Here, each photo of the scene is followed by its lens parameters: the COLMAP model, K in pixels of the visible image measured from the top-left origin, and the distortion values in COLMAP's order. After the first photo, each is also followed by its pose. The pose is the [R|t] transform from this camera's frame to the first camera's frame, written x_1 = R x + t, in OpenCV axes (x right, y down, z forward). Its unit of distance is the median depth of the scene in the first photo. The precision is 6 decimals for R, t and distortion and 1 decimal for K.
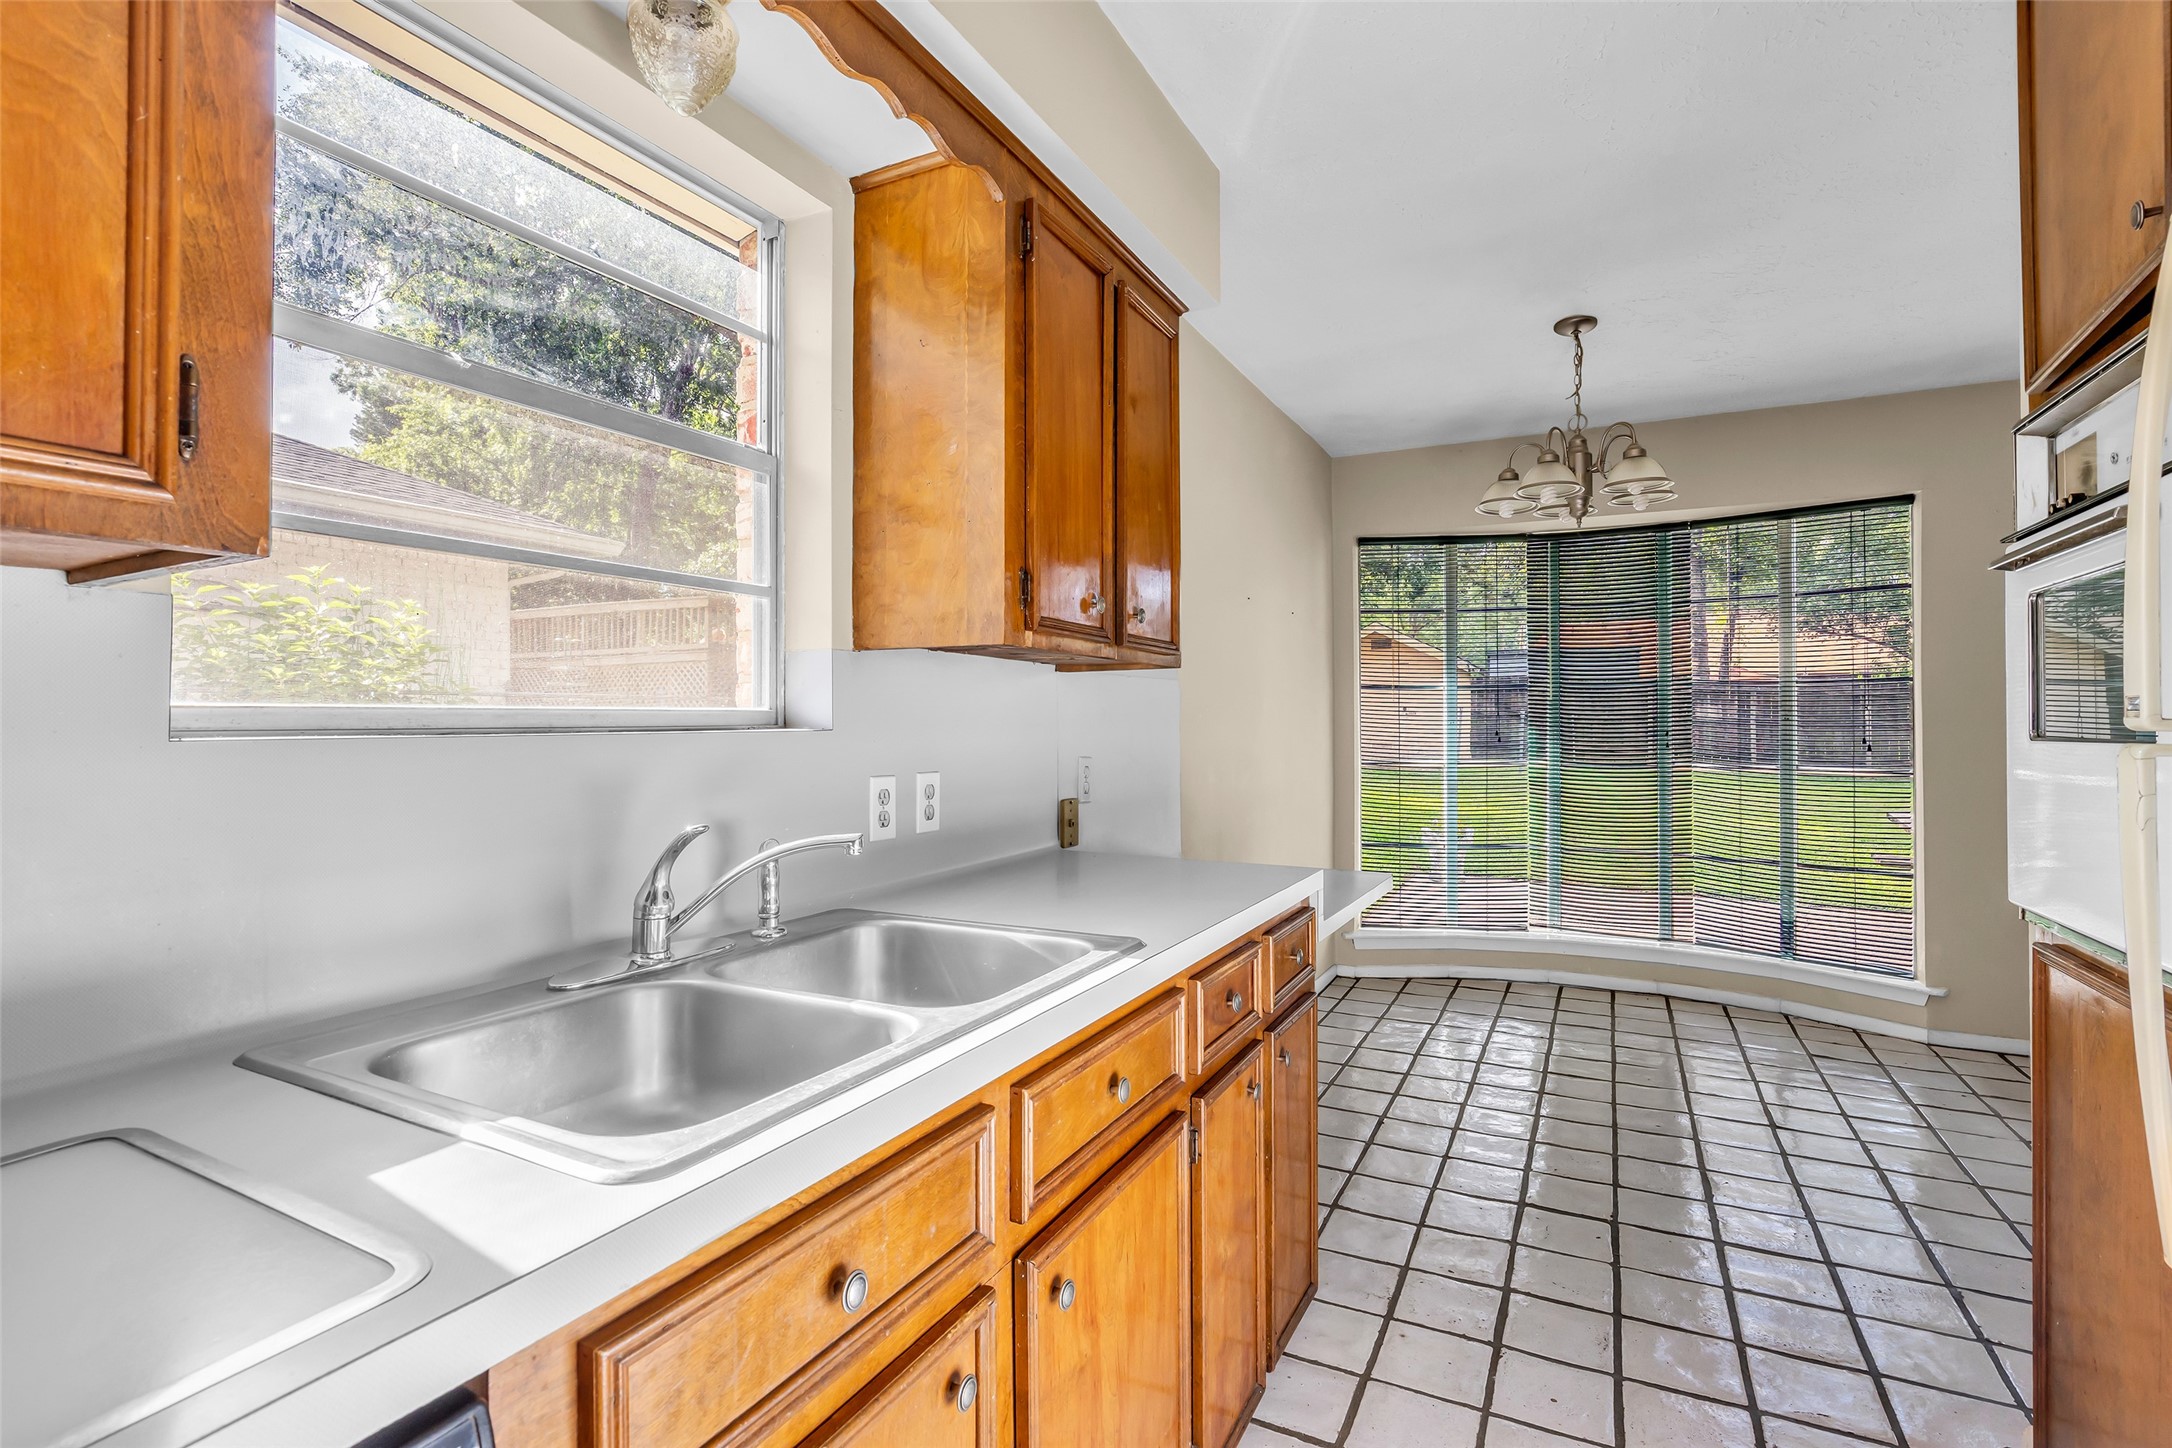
lens RADIAL K [[995.8, 0, 1077.7], [0, 995.8, 738.7], [0, 0, 1]] dist [-0.018652, 0.004329]
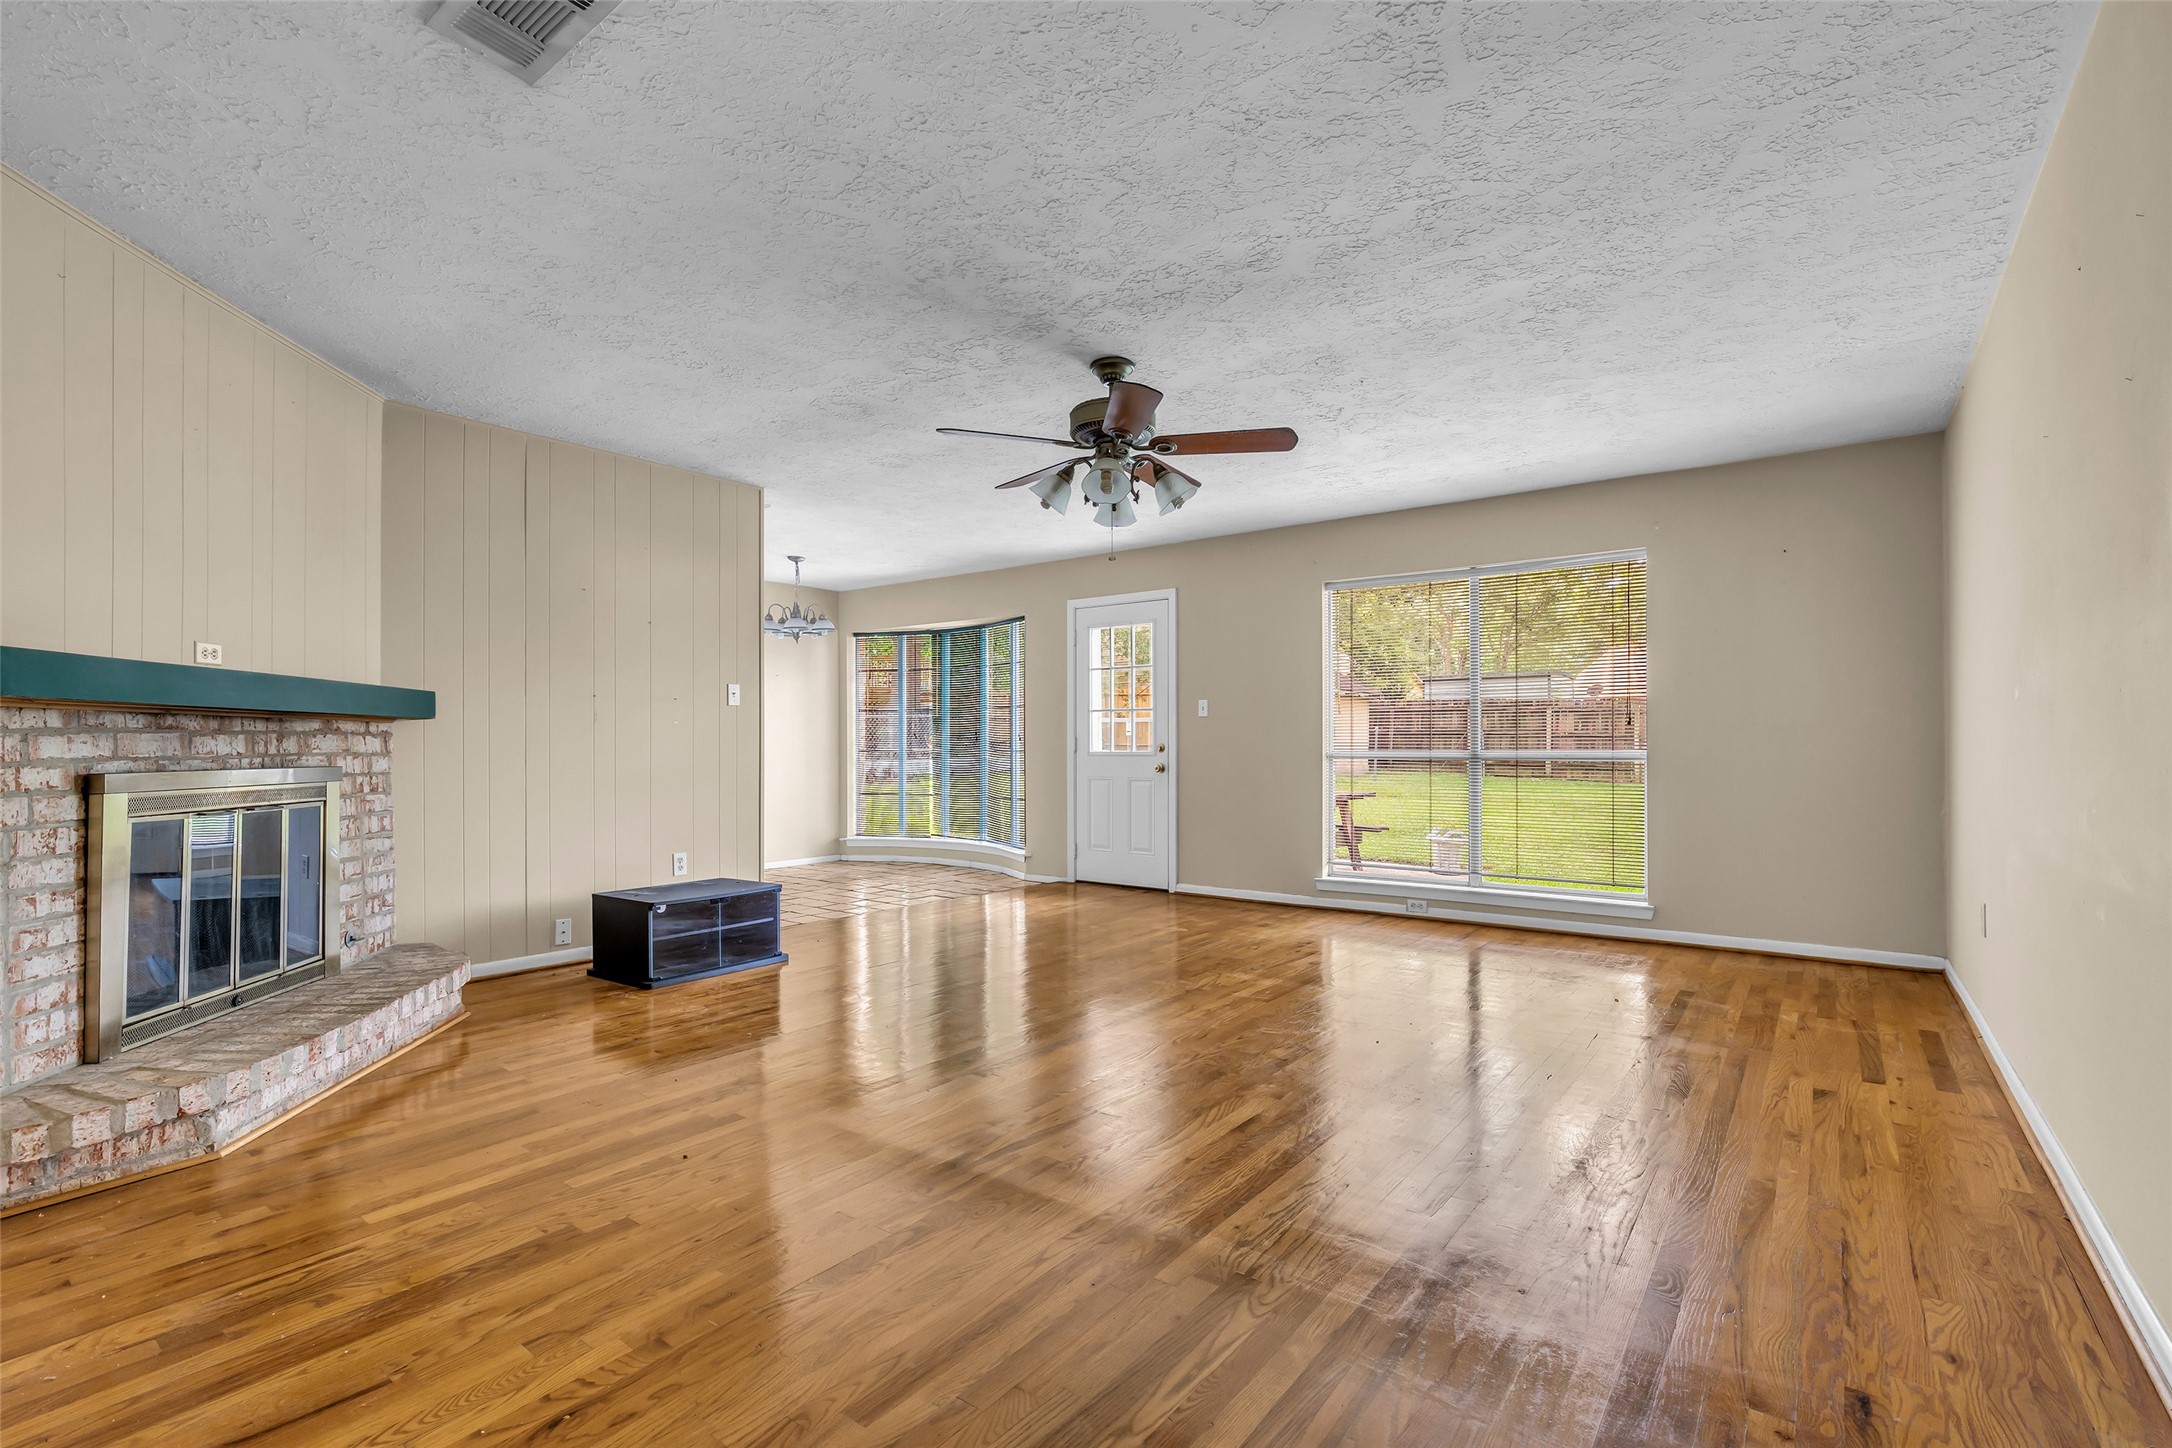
lens RADIAL K [[995.8, 0, 1077.7], [0, 995.8, 738.7], [0, 0, 1]] dist [-0.018652, 0.004329]
pose [[0.987572, 0.002326, -0.157151, 1.896799], [-0.006157, 0.999695, -0.023898, 0.086112], [0.157048, 0.024569, 0.987285, -1.551447]]
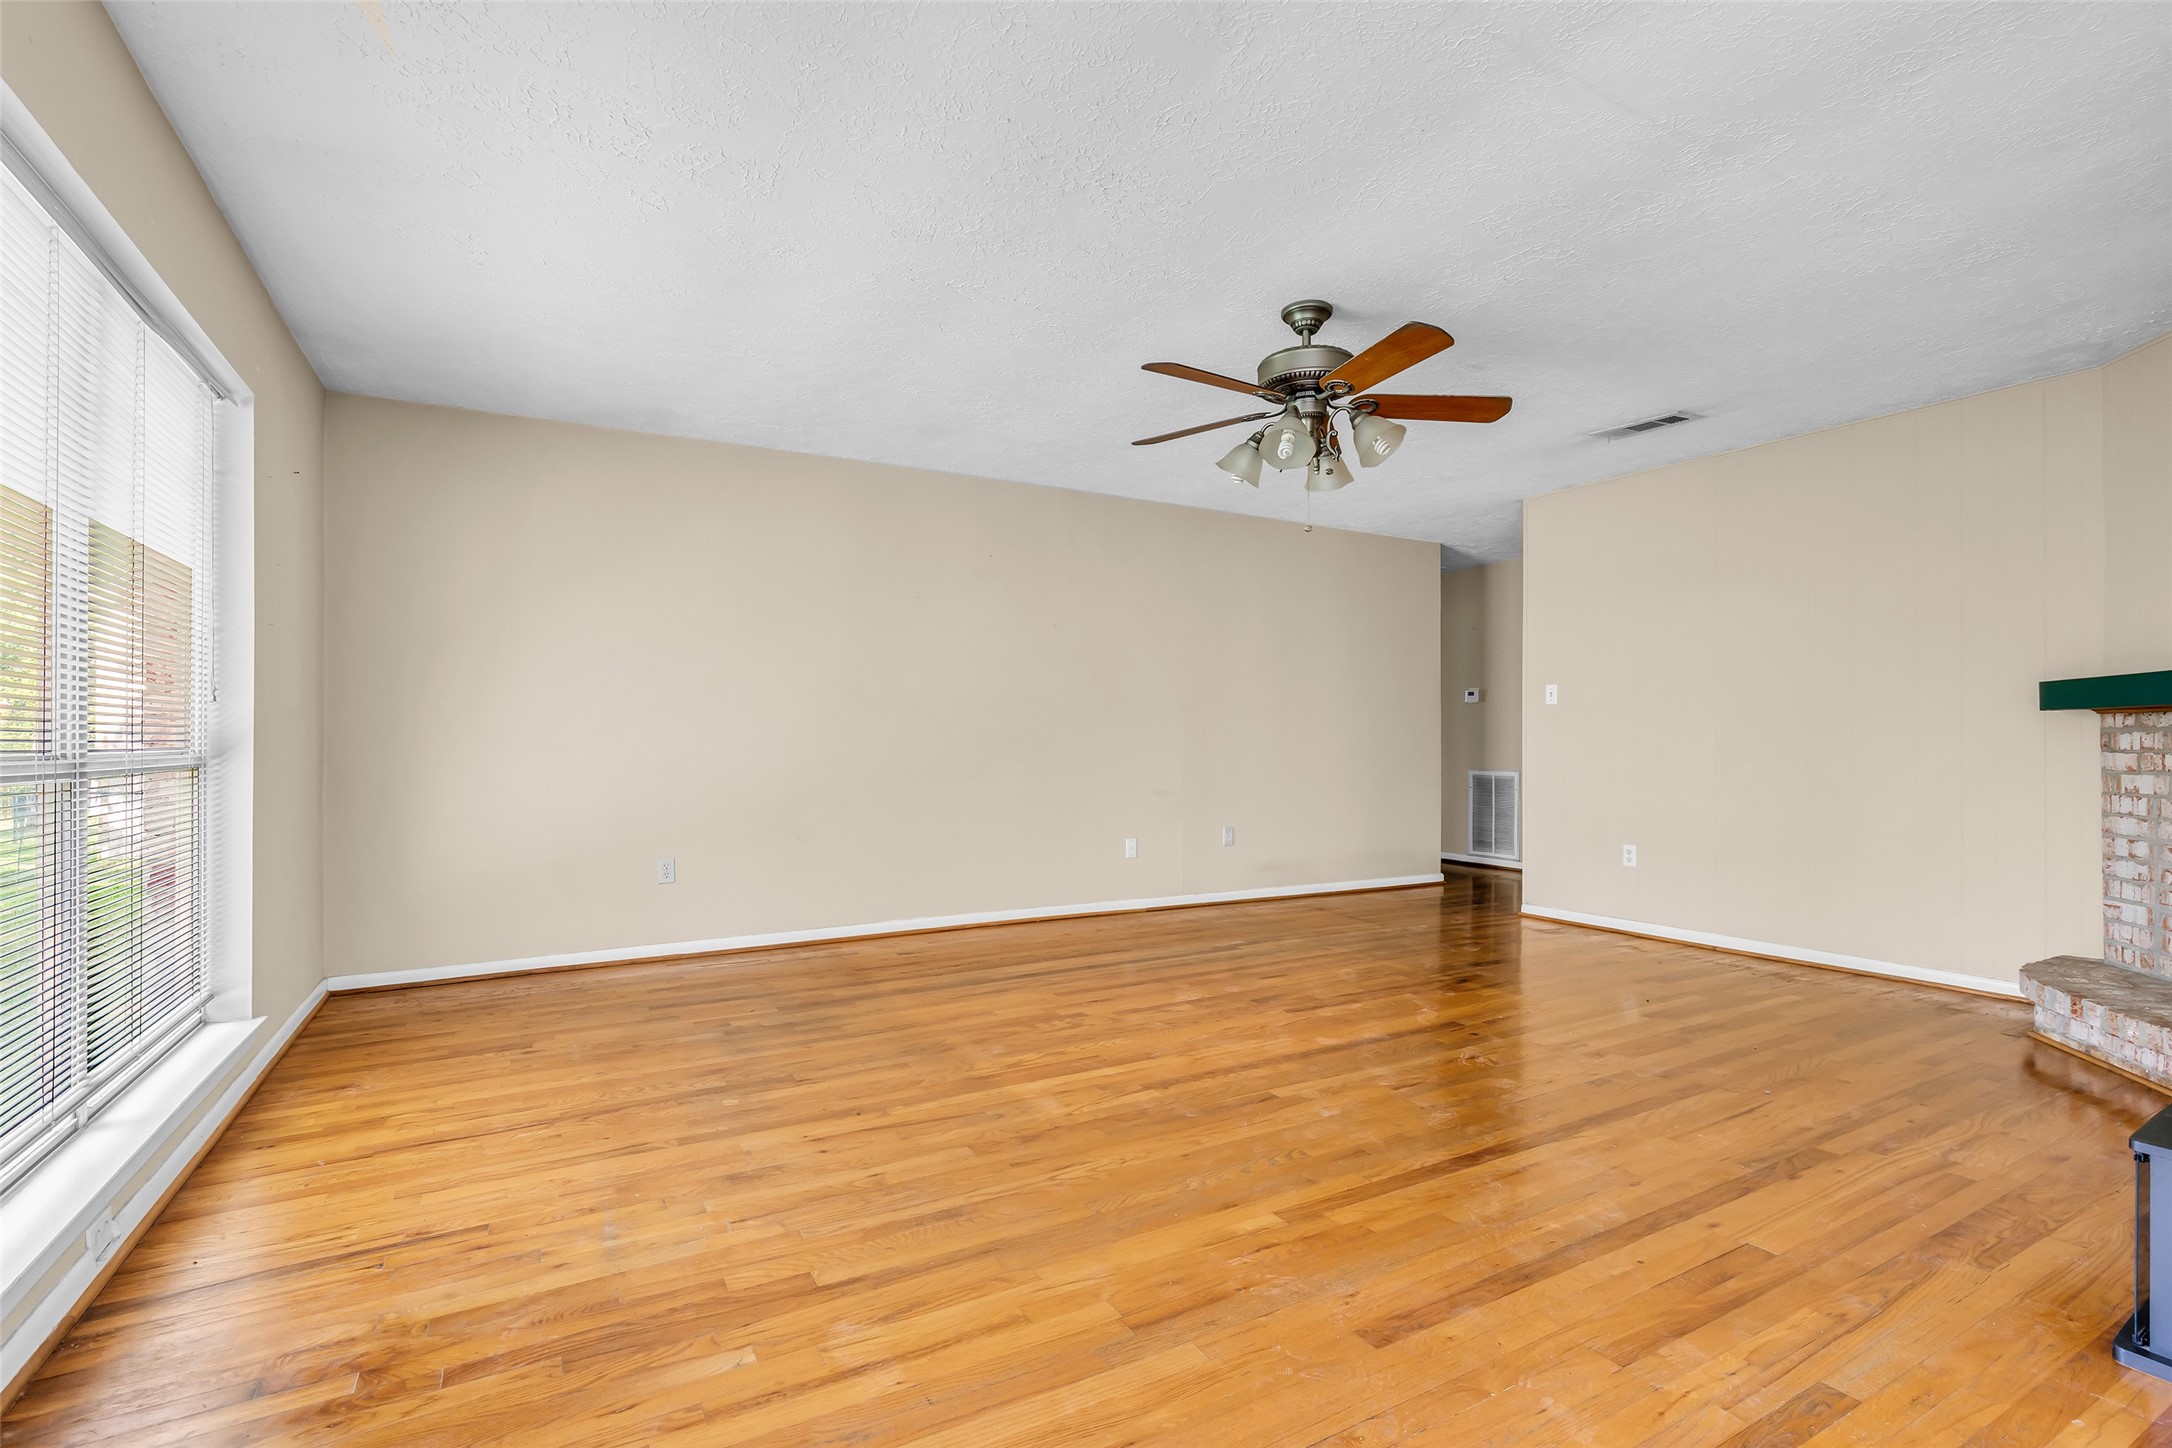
lens RADIAL K [[995.8, 0, 1077.7], [0, 995.8, 738.7], [0, 0, 1]] dist [-0.018652, 0.004329]
pose [[-0.842915, 0.005344, 0.538020, 1.286602], [0.012462, 0.999876, 0.009593, 0.045545], [-0.537902, 0.014791, -0.842877, 1.100588]]
